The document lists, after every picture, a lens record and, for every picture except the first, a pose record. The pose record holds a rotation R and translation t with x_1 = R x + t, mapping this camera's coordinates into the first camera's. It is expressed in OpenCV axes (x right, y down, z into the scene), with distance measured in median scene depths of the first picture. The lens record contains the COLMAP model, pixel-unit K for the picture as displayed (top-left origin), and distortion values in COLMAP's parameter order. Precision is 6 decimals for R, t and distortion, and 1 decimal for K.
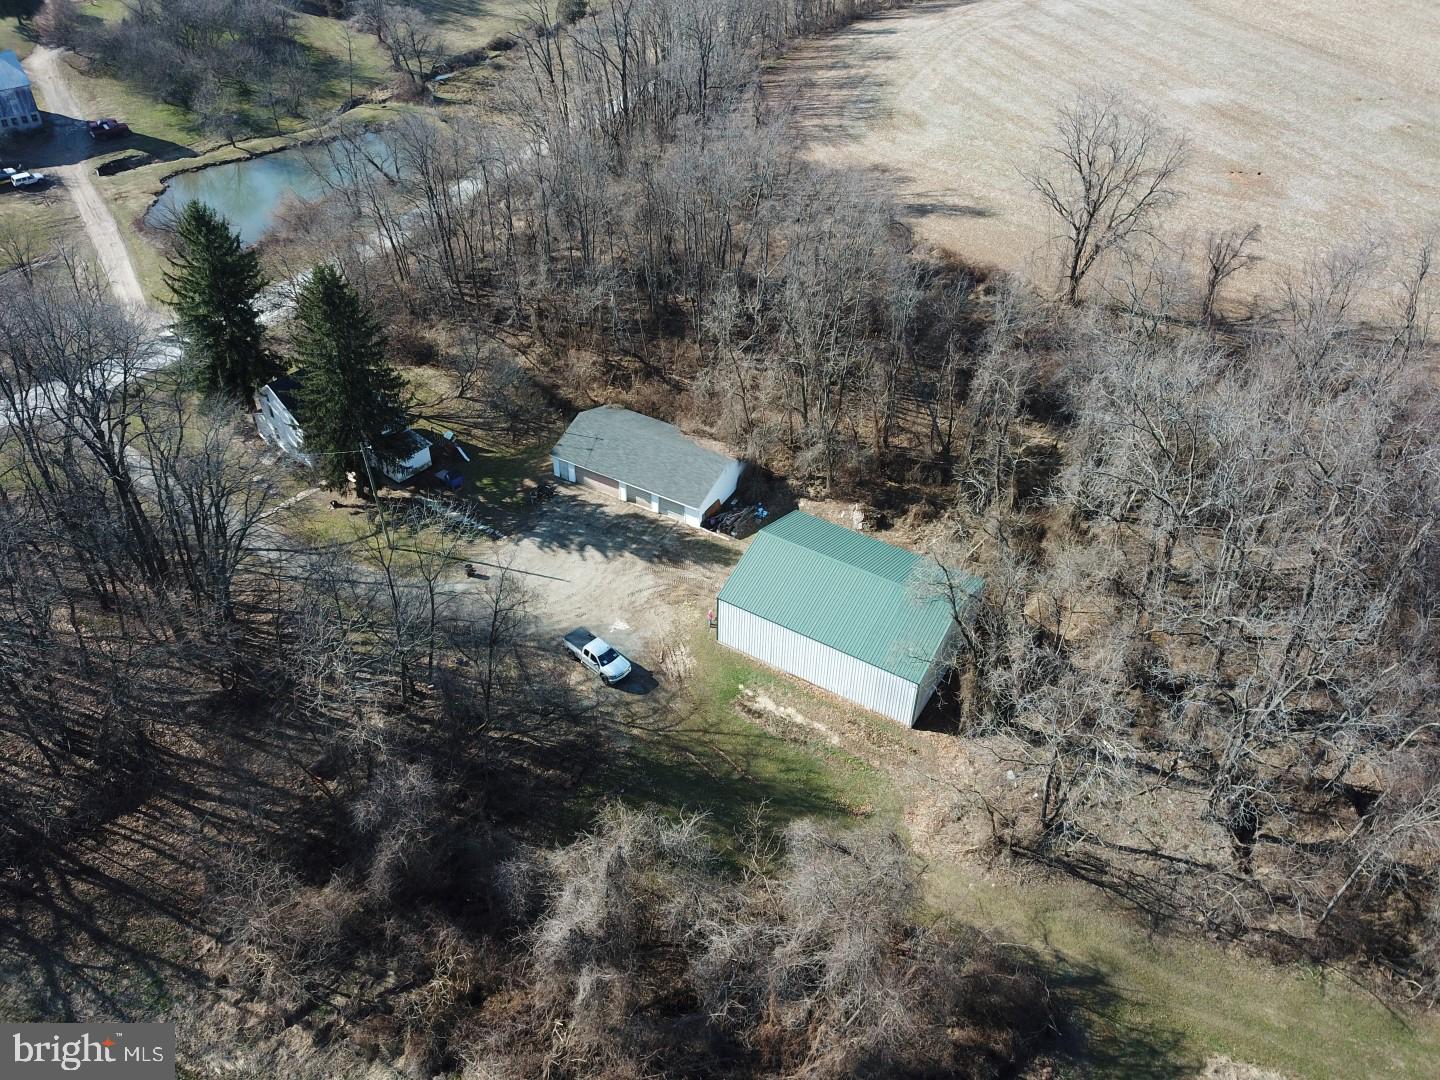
lens RADIAL K [[1077.0, 0, 720.0], [0, 1077.0, 540.0], [0, 0, 1]] dist [-0.010050, -0.001674]
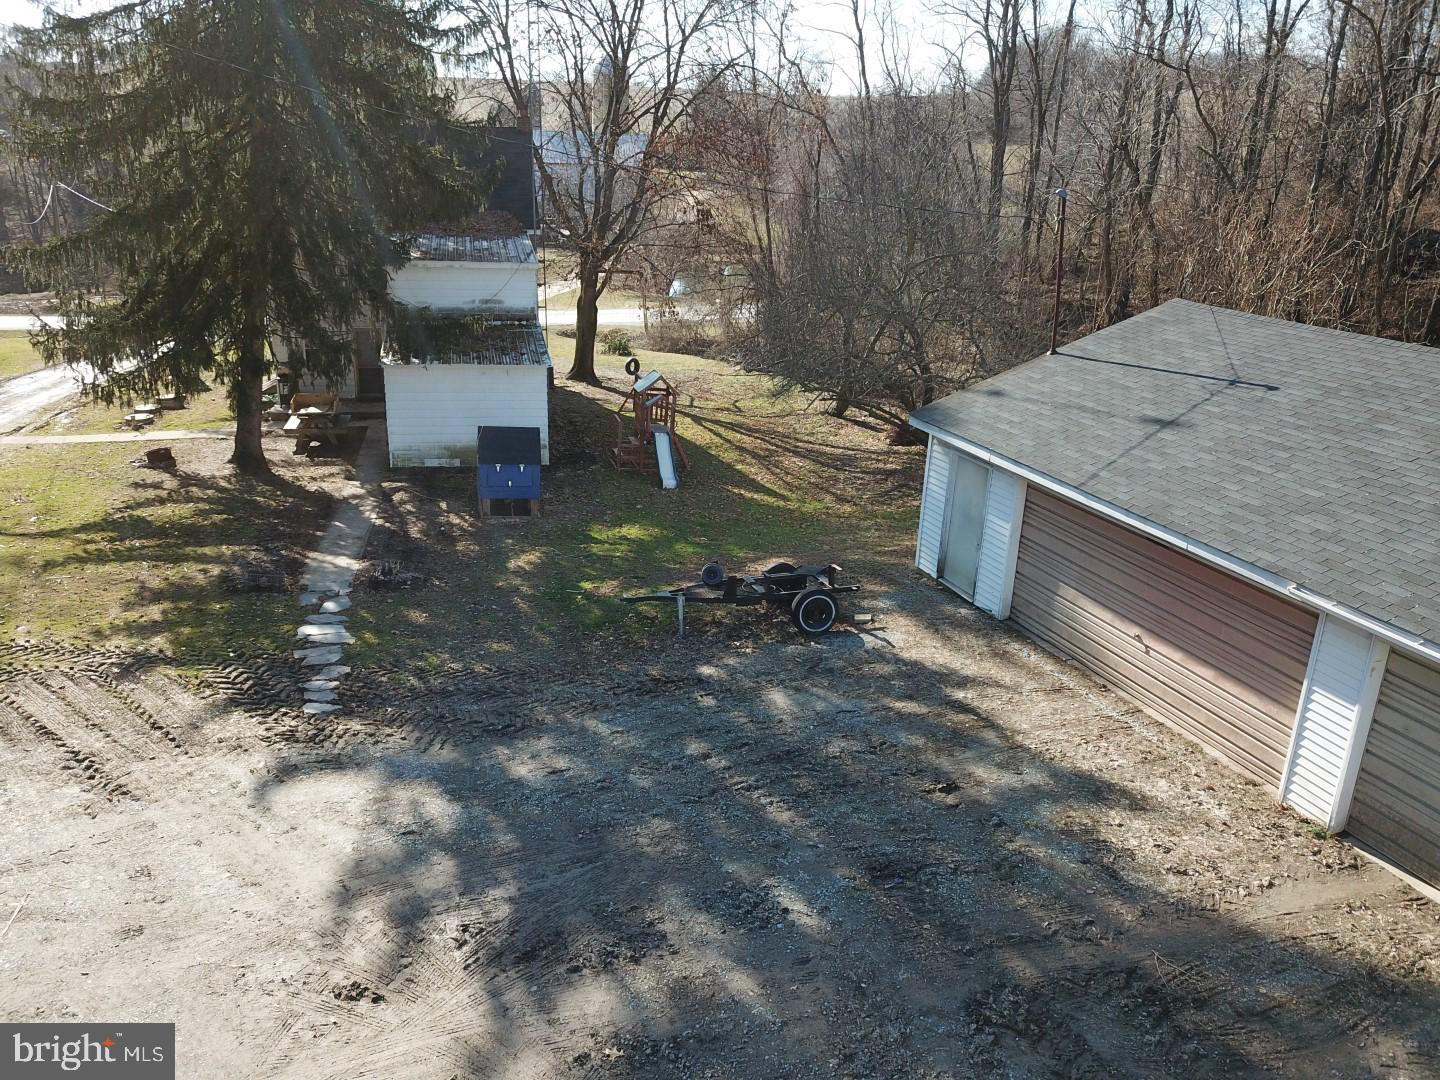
lens RADIAL K [[1082.2, 0, 720.0], [0, 1082.2, 540.0], [0, 0, 1]] dist [0.023582, -0.040571]
pose [[0.783234, 0.219491, -0.581694, -0.081145], [-0.410814, 0.884971, -0.219222, -0.013202], [0.466665, 0.410670, 0.783309, 0.889188]]
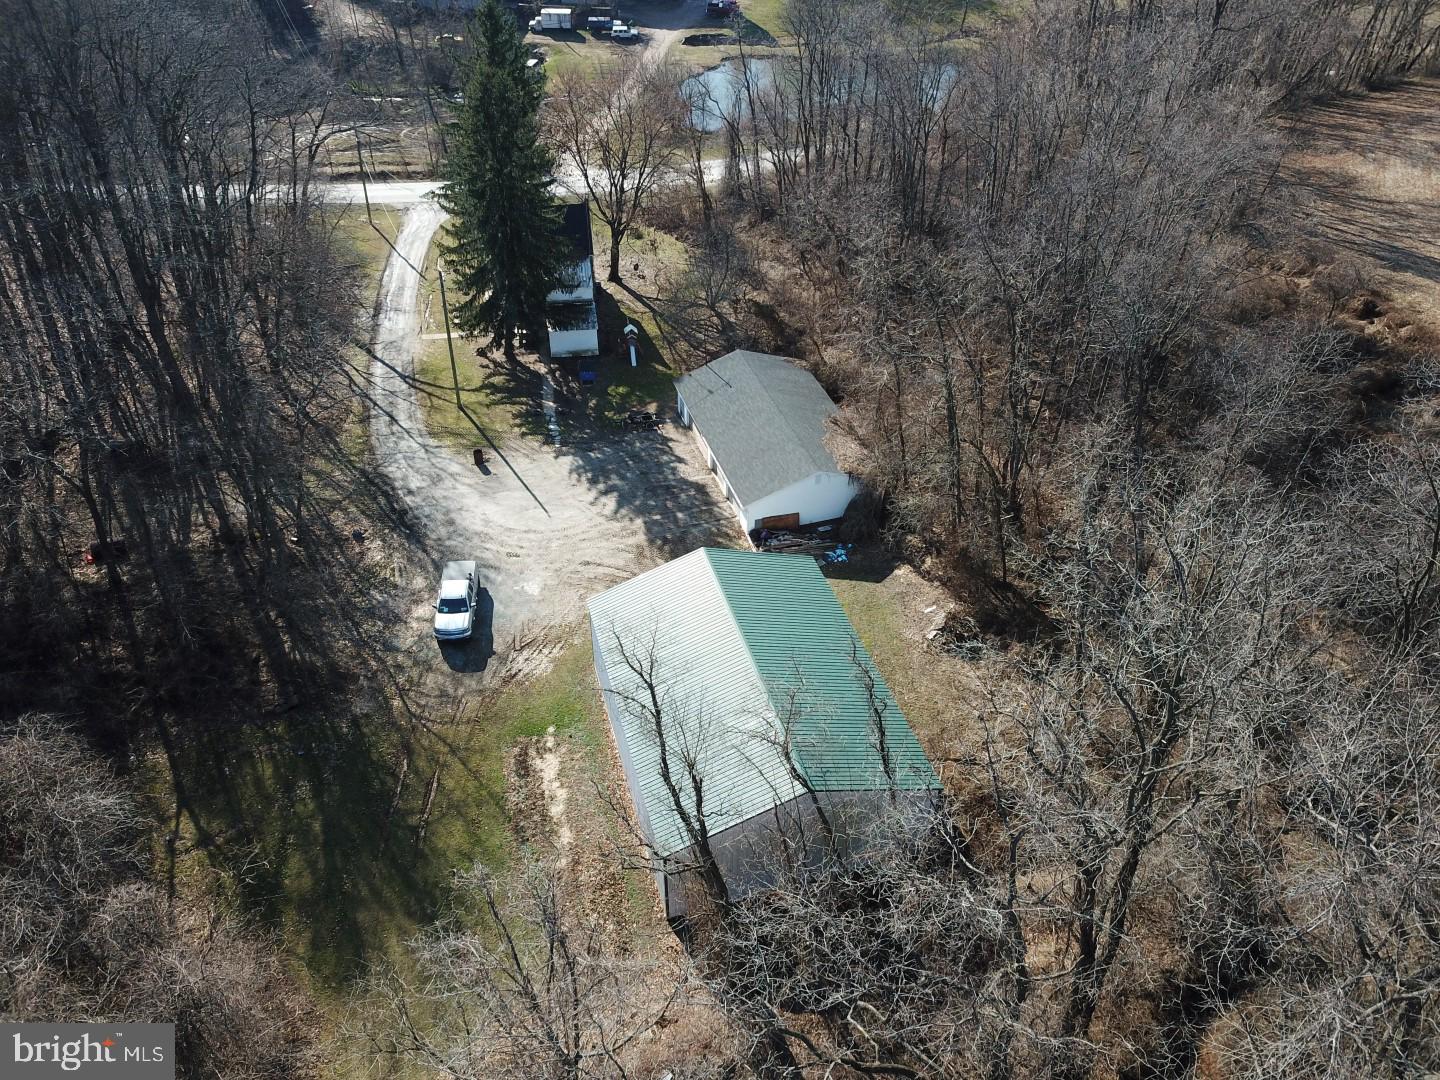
lens RADIAL K [[1082.2, 0, 720.0], [0, 1082.2, 540.0], [0, 0, 1]] dist [0.023582, -0.040571]
pose [[0.738276, 0.414225, -0.532321, 0.351316], [-0.422614, 0.899167, 0.113563, -0.082001], [0.525686, 0.141126, 0.838891, 0.379052]]
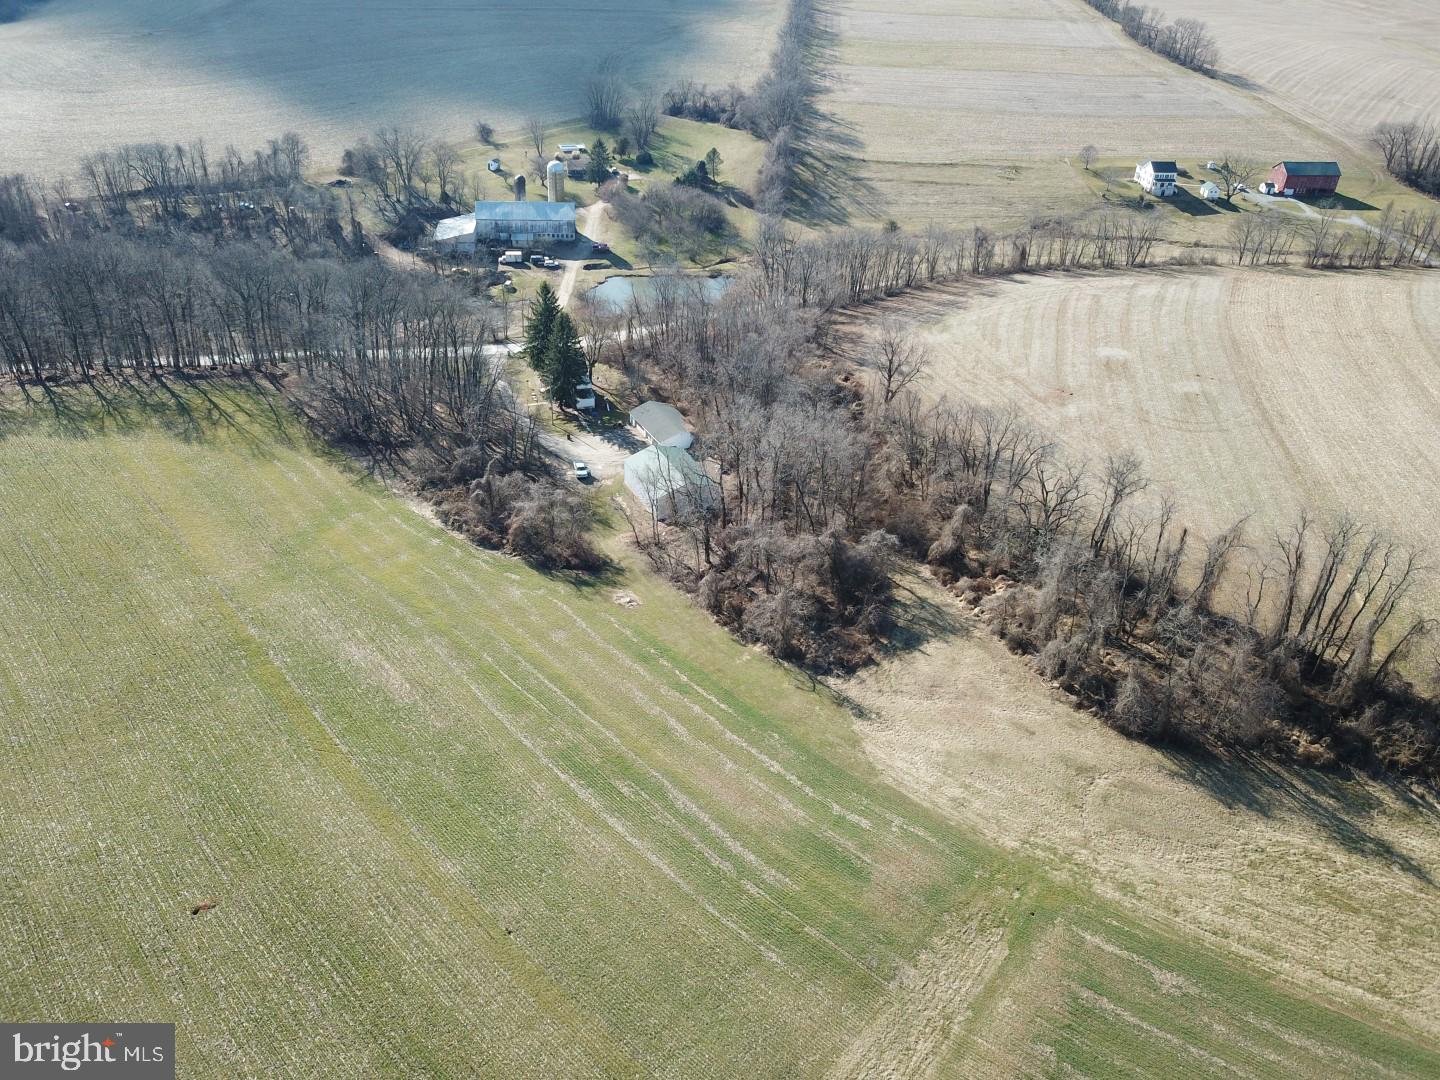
lens RADIAL K [[1082.2, 0, 720.0], [0, 1082.2, 540.0], [0, 0, 1]] dist [0.023582, -0.040571]
pose [[0.840776, 0.300098, -0.450596, 1.206759], [-0.360874, 0.931093, -0.053251, 0.245692], [0.403566, 0.207381, 0.891138, -1.013288]]
